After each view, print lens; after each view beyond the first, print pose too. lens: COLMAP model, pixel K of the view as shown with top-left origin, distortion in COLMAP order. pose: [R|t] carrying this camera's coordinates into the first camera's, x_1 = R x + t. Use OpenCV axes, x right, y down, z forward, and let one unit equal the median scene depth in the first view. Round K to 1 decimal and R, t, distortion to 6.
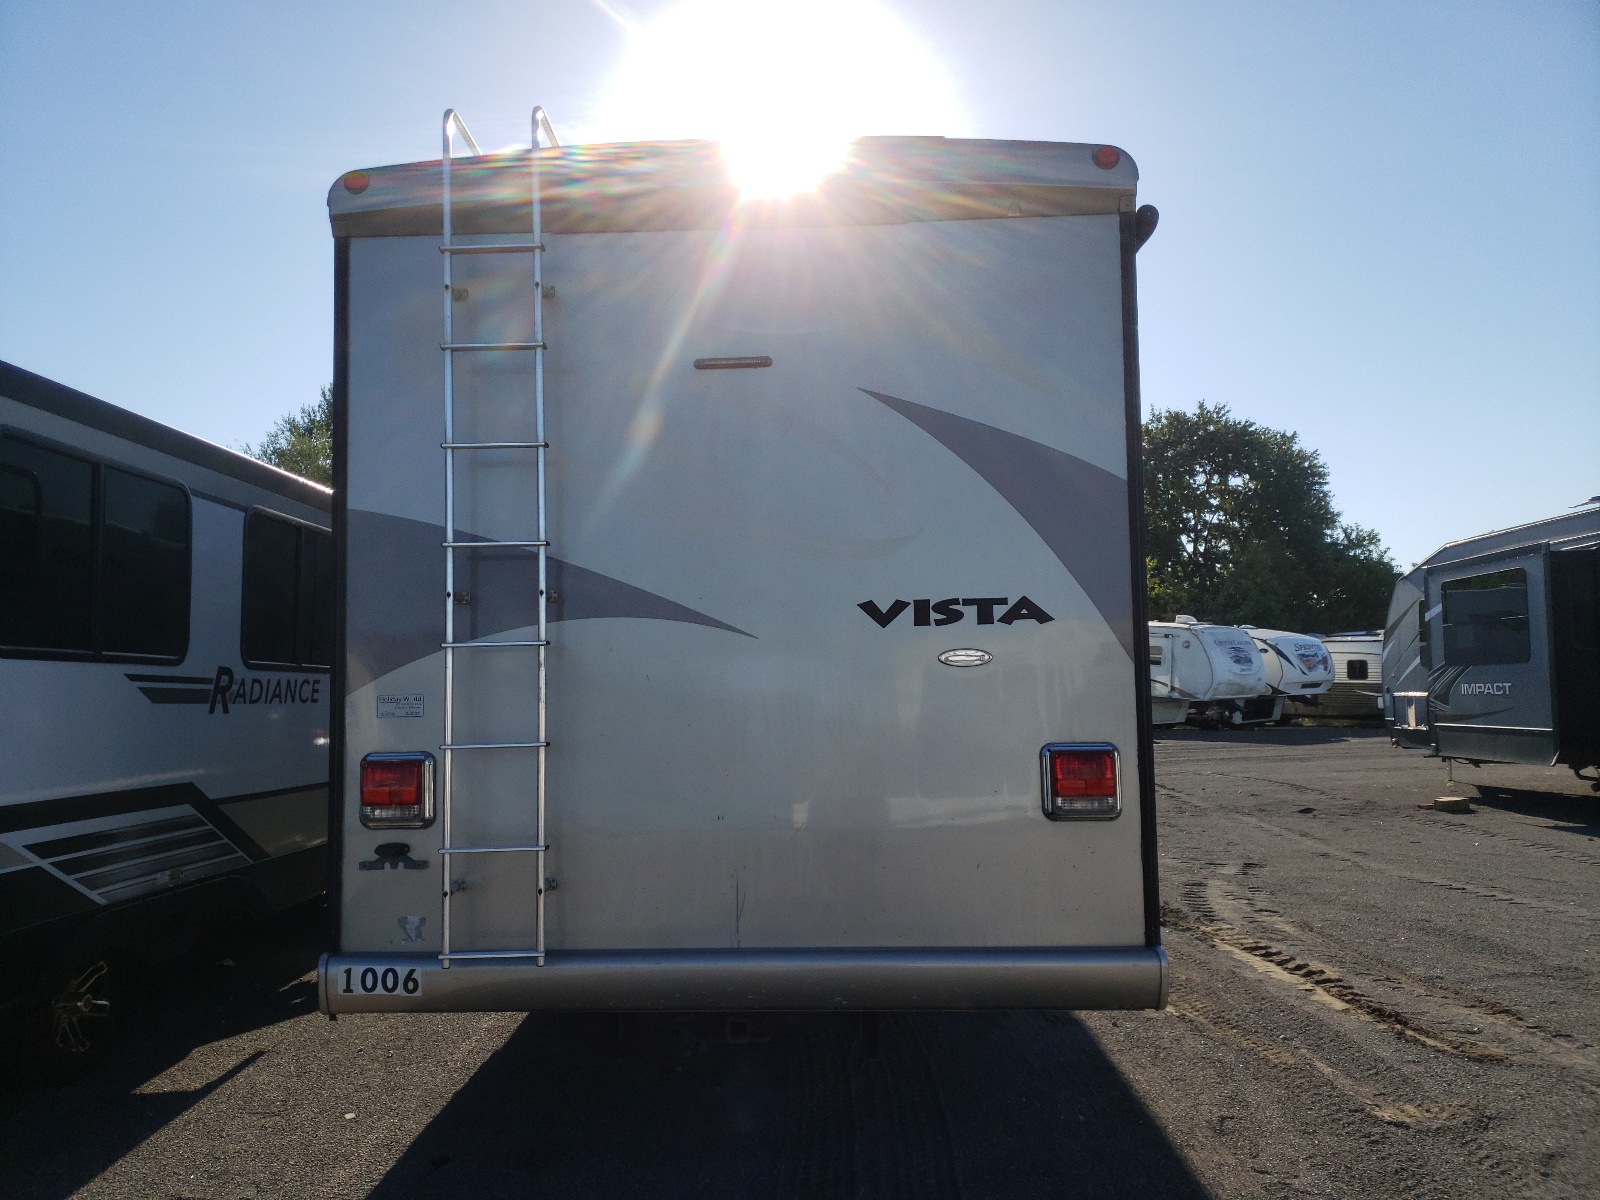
lens RADIAL K [[1253.1, 0, 769.5], [0, 1253.1, 605.7], [0, 0, 1]] dist [0.023072, 0.008399]
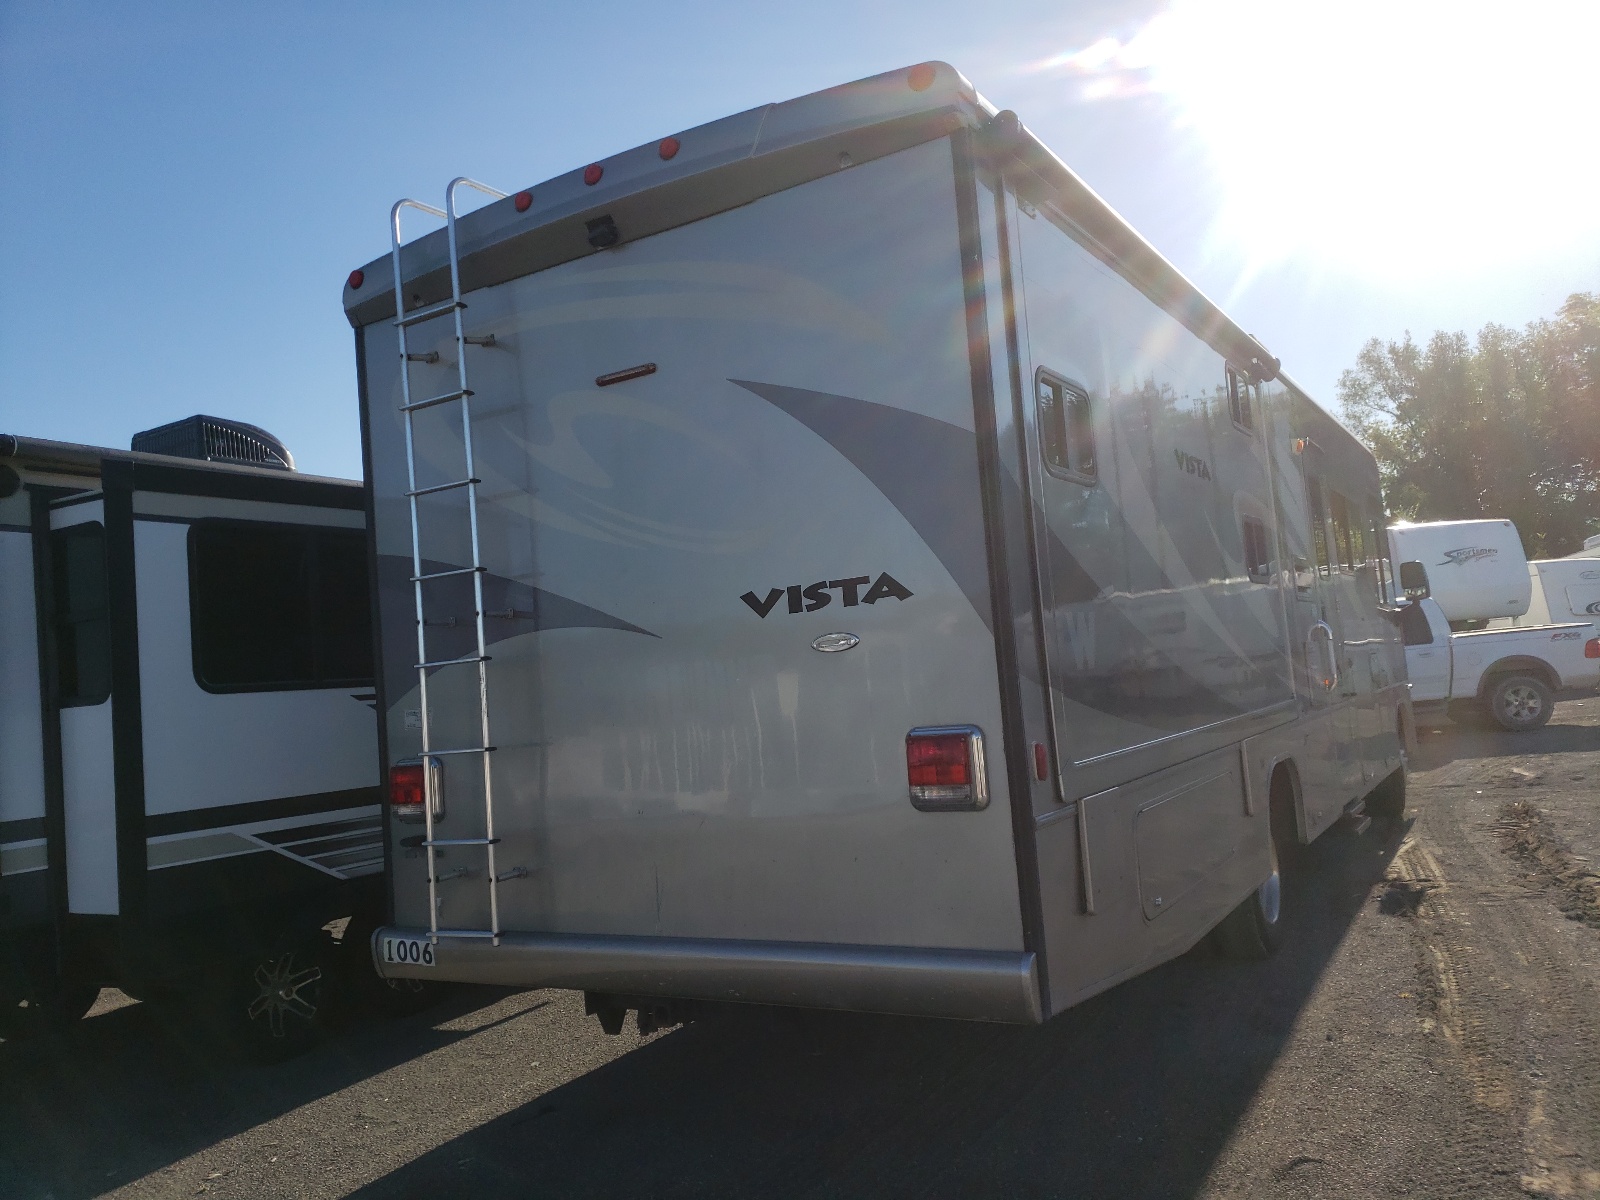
lens RADIAL K [[1250.7, 0, 800.0], [0, 1250.7, 600.0], [0, 0, 1]] dist [0.036709, -0.004026]
pose [[0.874214, -0.088832, -0.477346, 0.590372], [0.100150, 0.994971, -0.001745, 0.008170], [0.475100, -0.046281, 0.878714, 0.148445]]
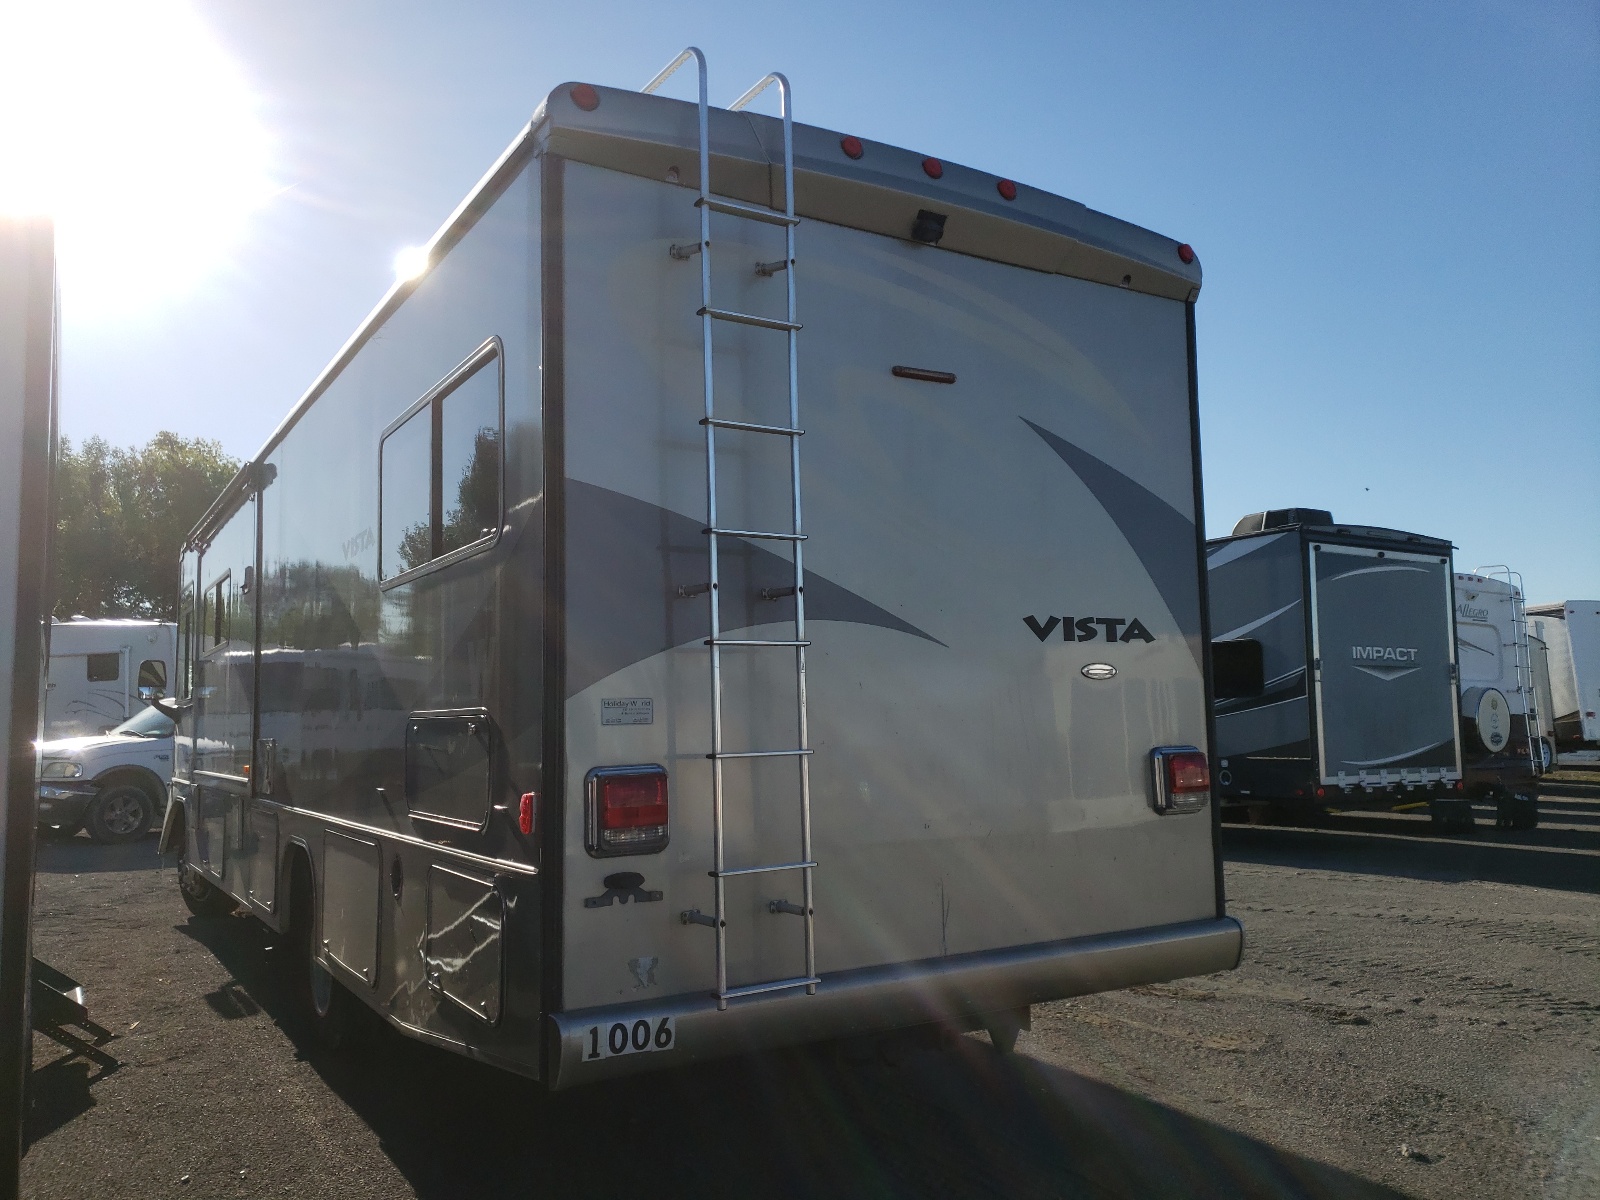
lens RADIAL K [[1232.5, 0, 800.0], [0, 1232.5, 600.0], [0, 0, 1]] dist [0.022917, -0.003062]
pose [[0.828942, 0.056267, 0.556497, -0.675613], [-0.032255, 0.998080, -0.052868, 0.045063], [-0.558403, 0.025875, 0.829166, 0.237491]]
